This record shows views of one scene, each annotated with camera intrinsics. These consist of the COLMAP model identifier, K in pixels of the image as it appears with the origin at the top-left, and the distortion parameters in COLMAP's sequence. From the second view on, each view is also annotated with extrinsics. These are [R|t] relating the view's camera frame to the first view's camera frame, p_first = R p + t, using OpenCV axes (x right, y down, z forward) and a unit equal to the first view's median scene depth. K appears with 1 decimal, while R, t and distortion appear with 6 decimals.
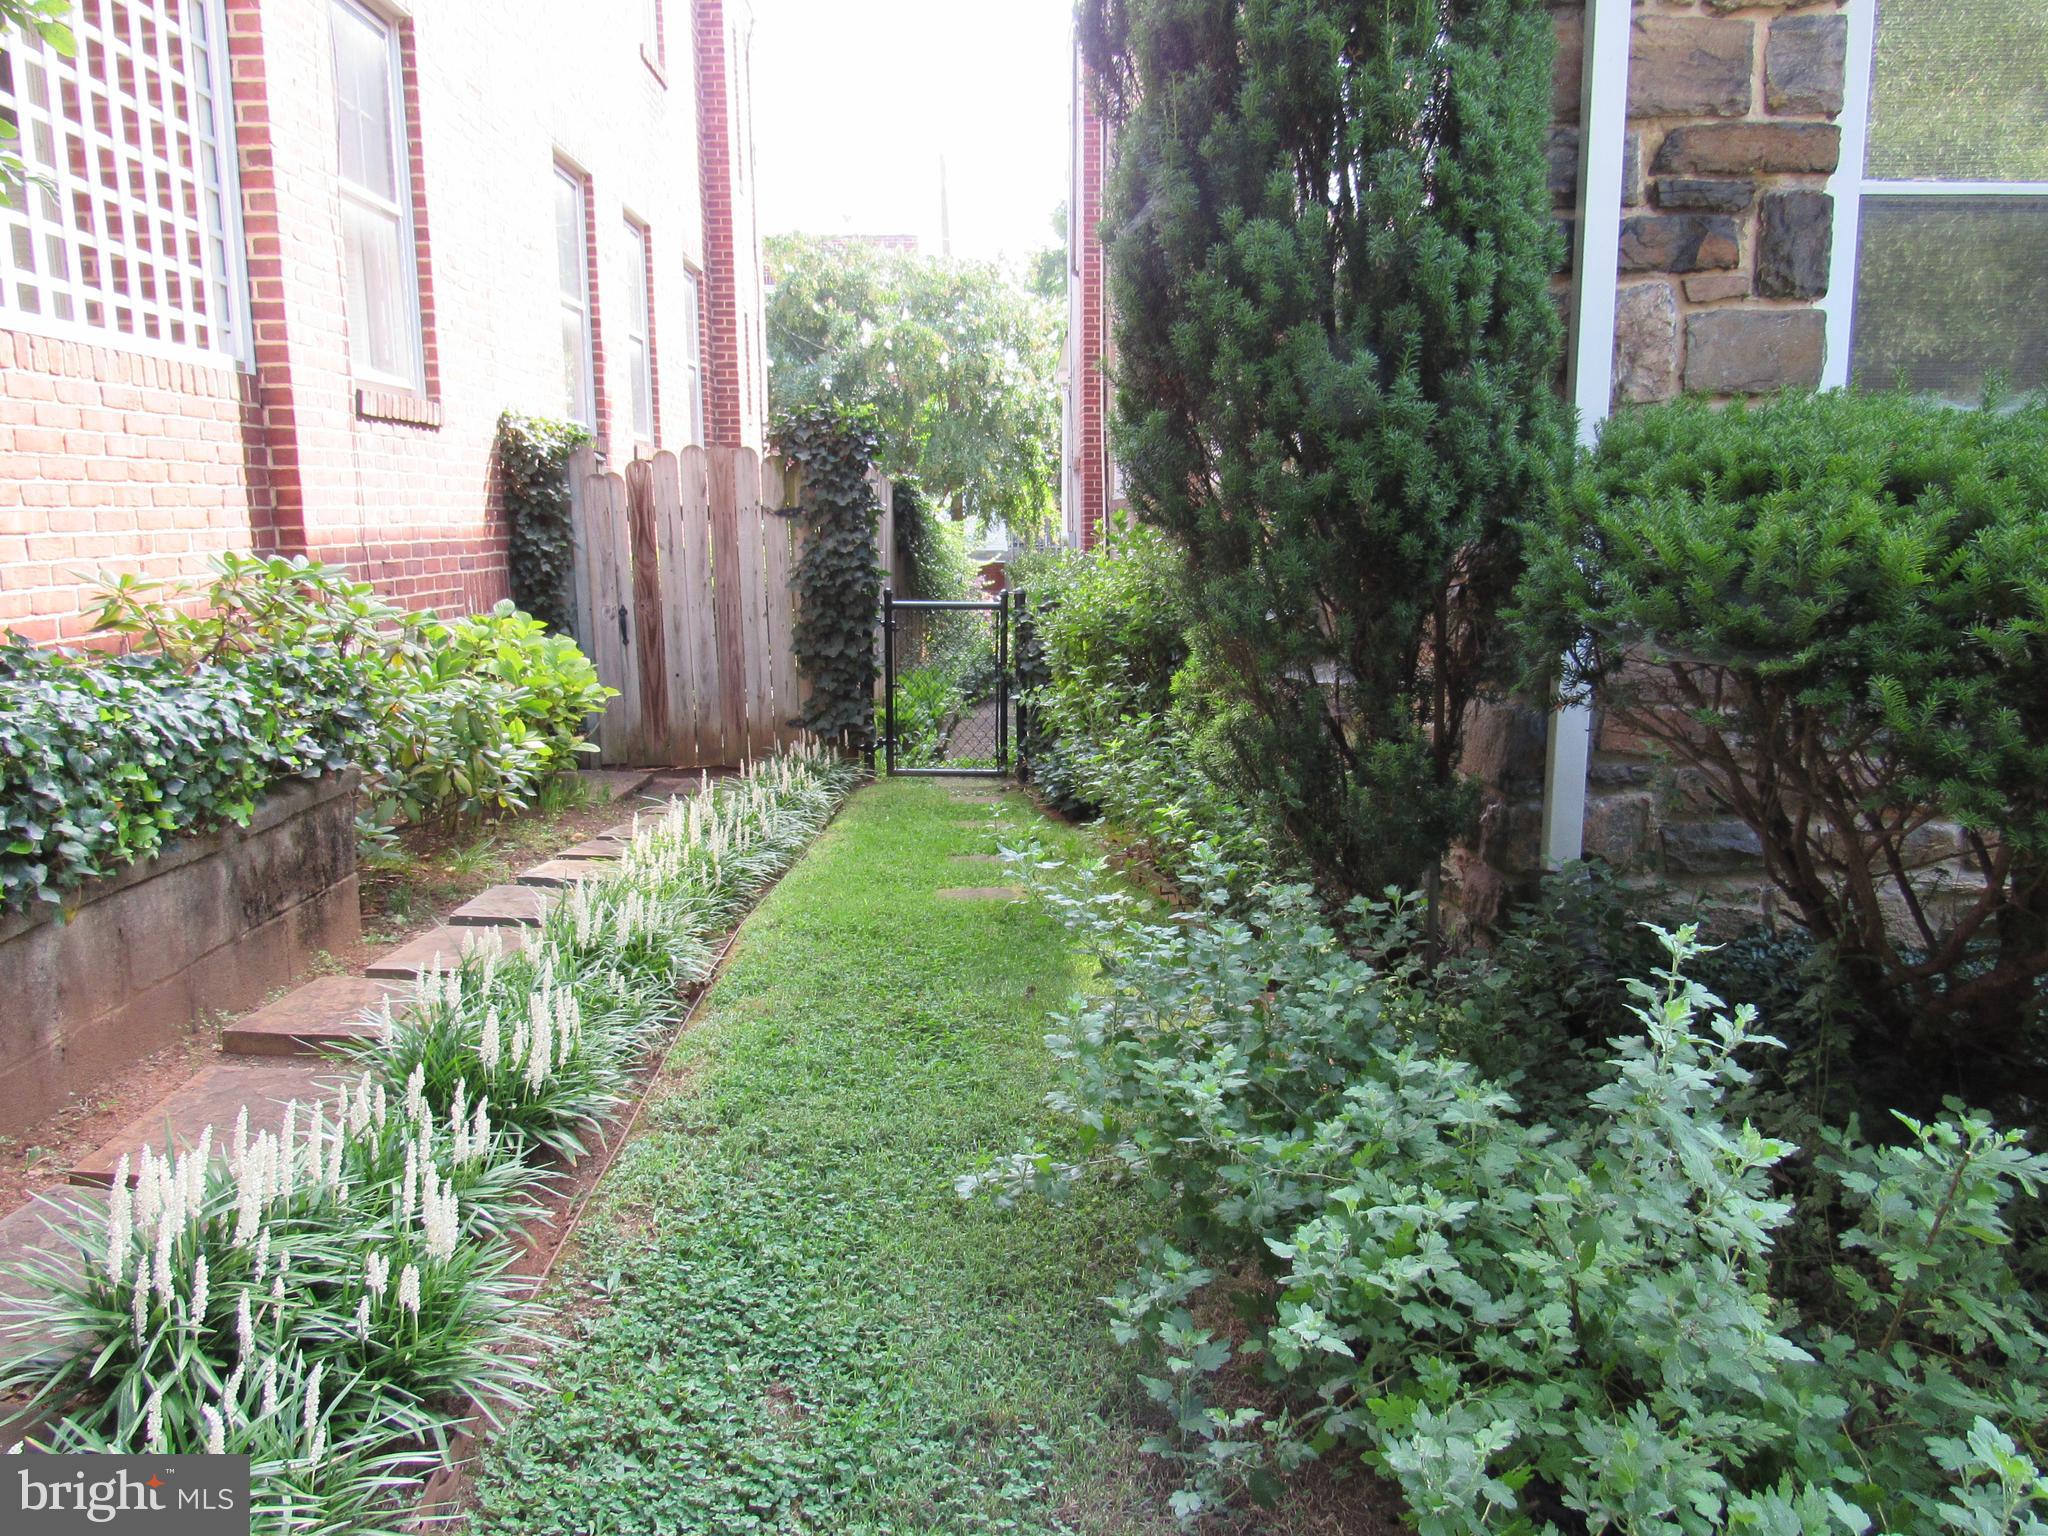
lens RADIAL K [[1462.0, 0, 1025.0], [0, 1462.0, 773.4], [0, 0, 1]] dist [-0.029629, 0.009524]
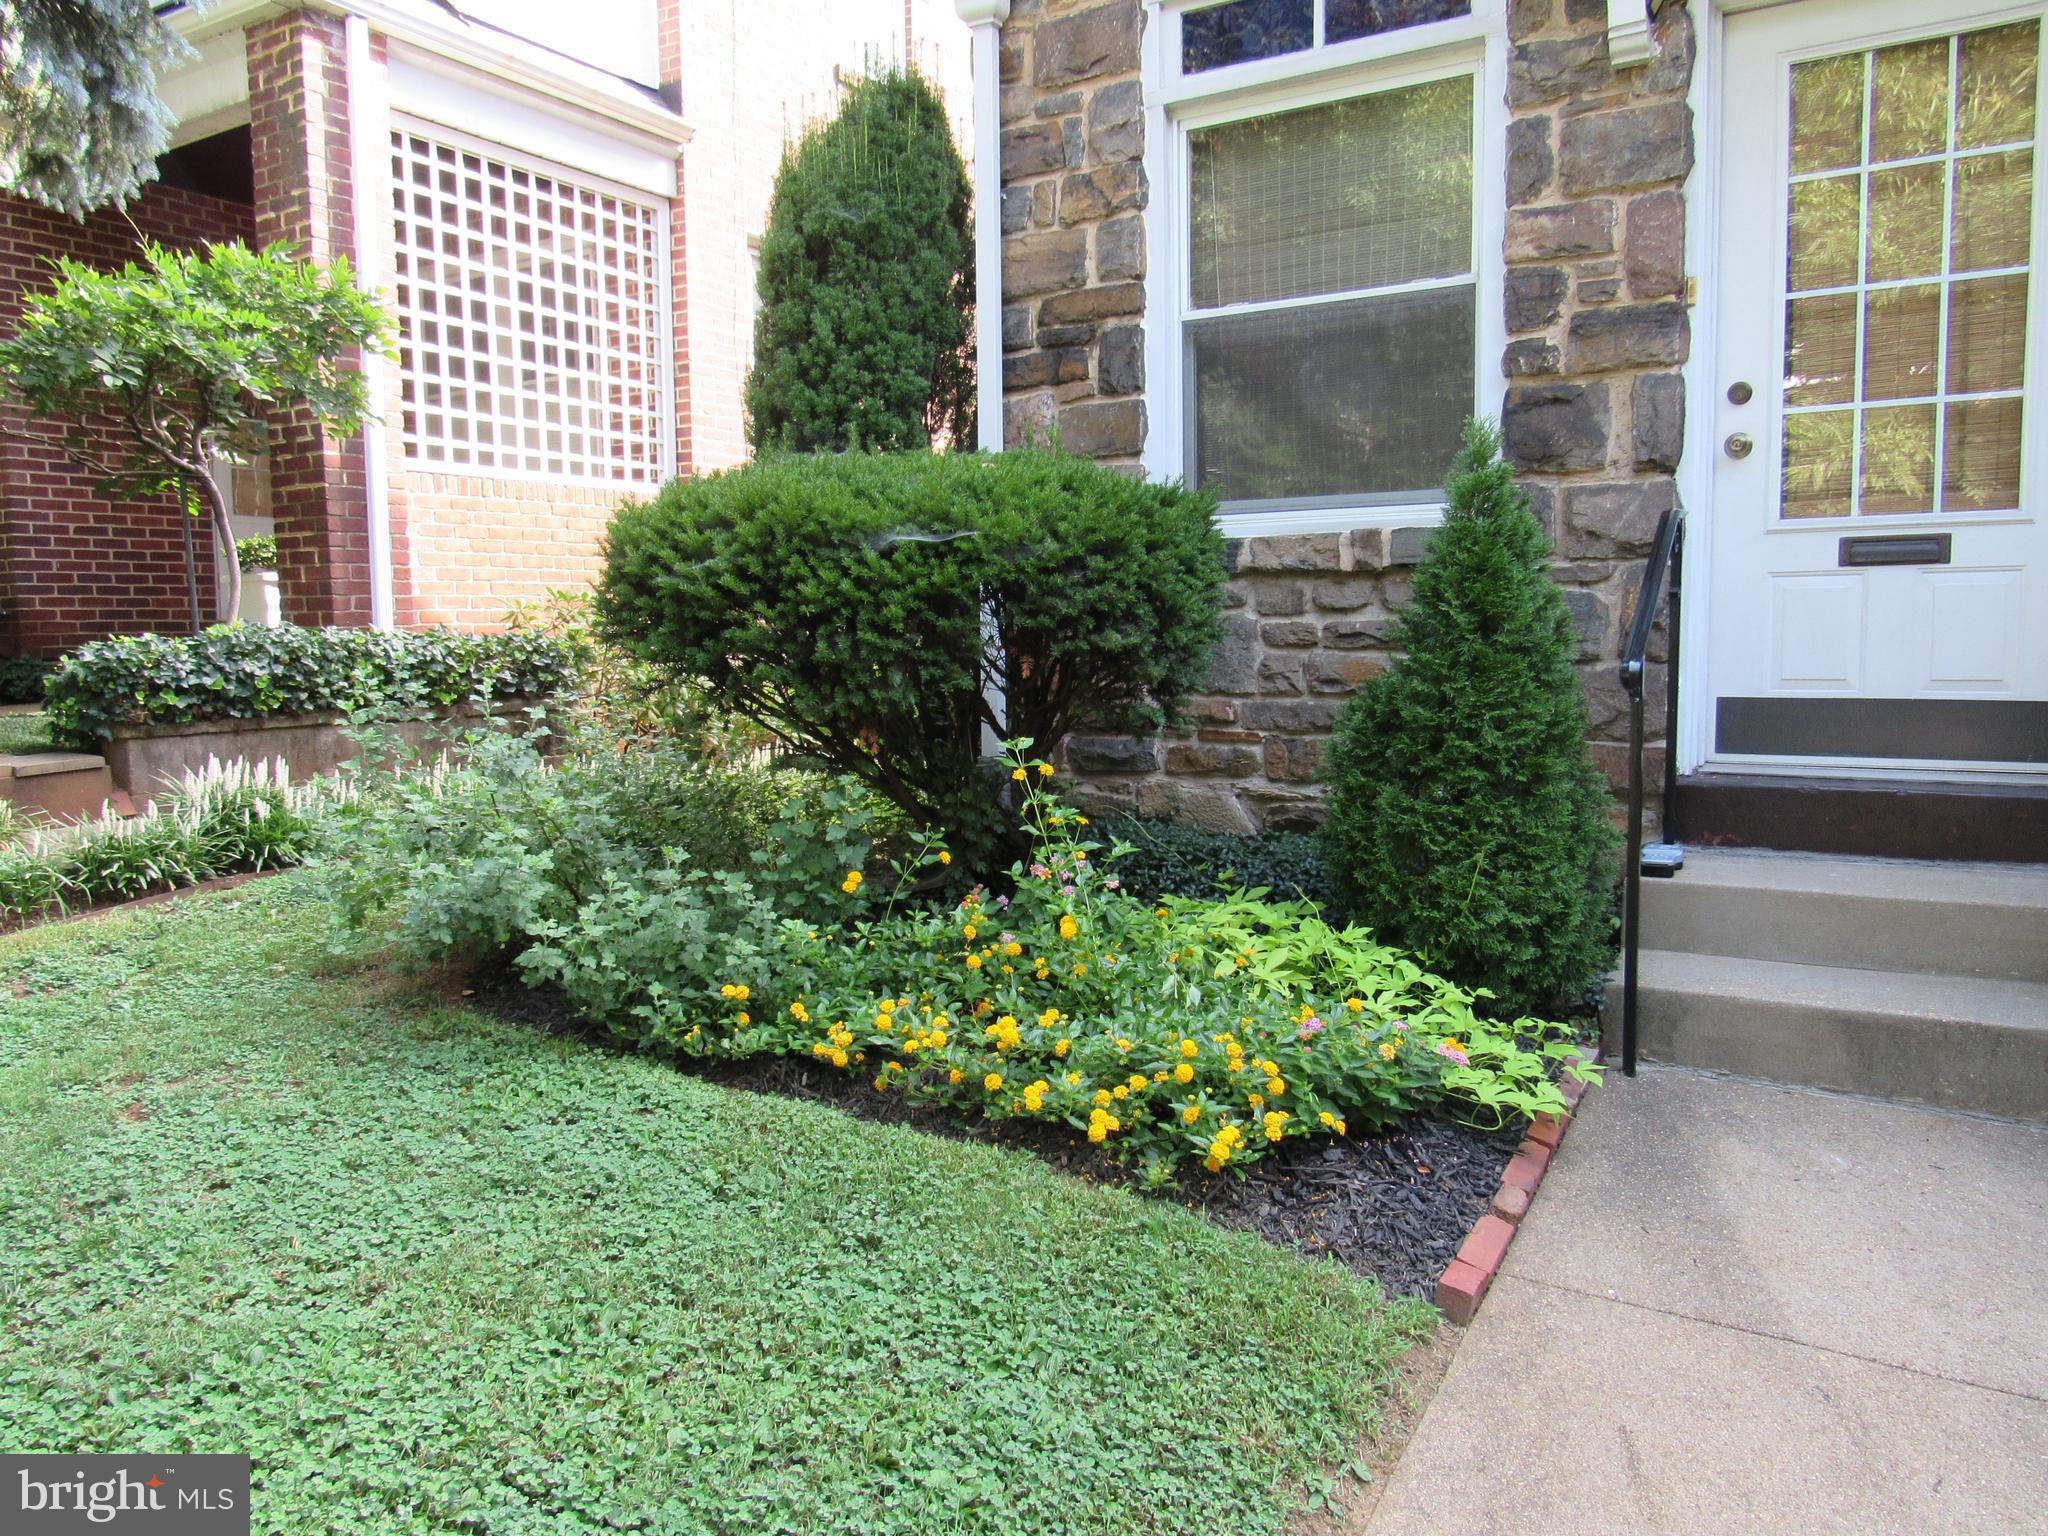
lens RADIAL K [[1462.0, 0, 1028.6], [0, 1462.0, 771.0], [0, 0, 1]] dist [-0.029629, 0.009524]
pose [[0.844937, 0.052276, -0.532305, 0.735983], [-0.091738, 0.994629, -0.047939, 0.088114], [0.526940, 0.089339, 0.845194, -0.188424]]
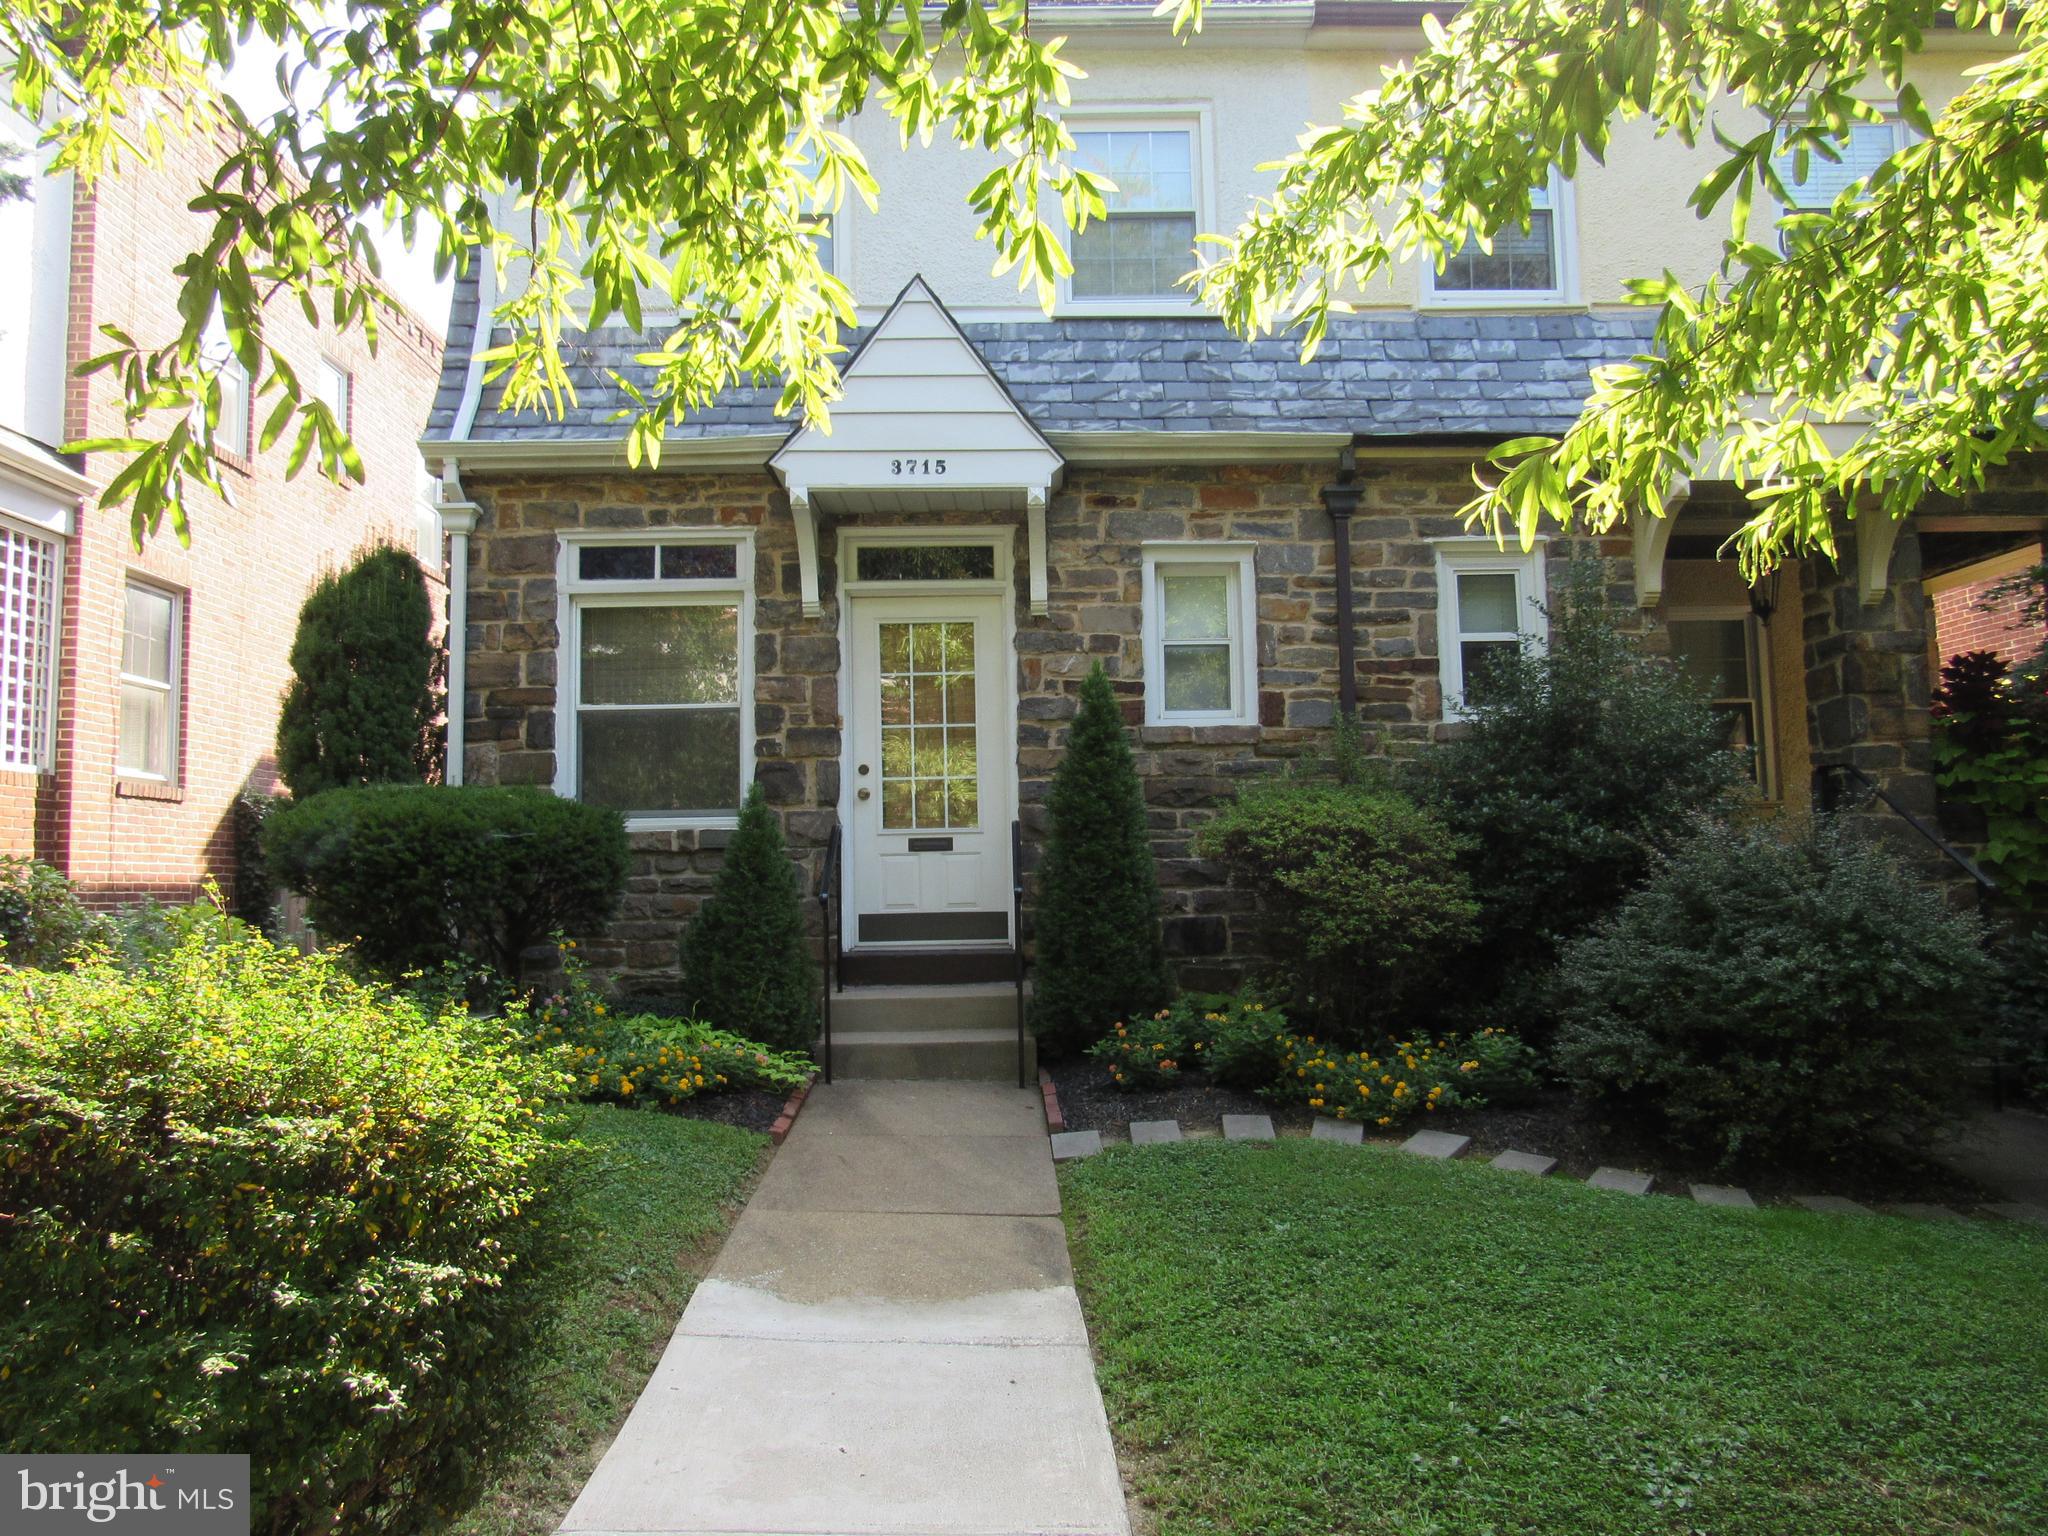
lens RADIAL K [[1462.0, 0, 1019.0], [0, 1462.0, 767.4], [0, 0, 1]] dist [-0.029629, 0.009524]
pose [[0.999881, -0.007099, -0.013716, 0.828094], [0.003354, 0.966716, -0.255831, 0.229038], [0.015076, 0.255755, 0.966624, -0.910794]]
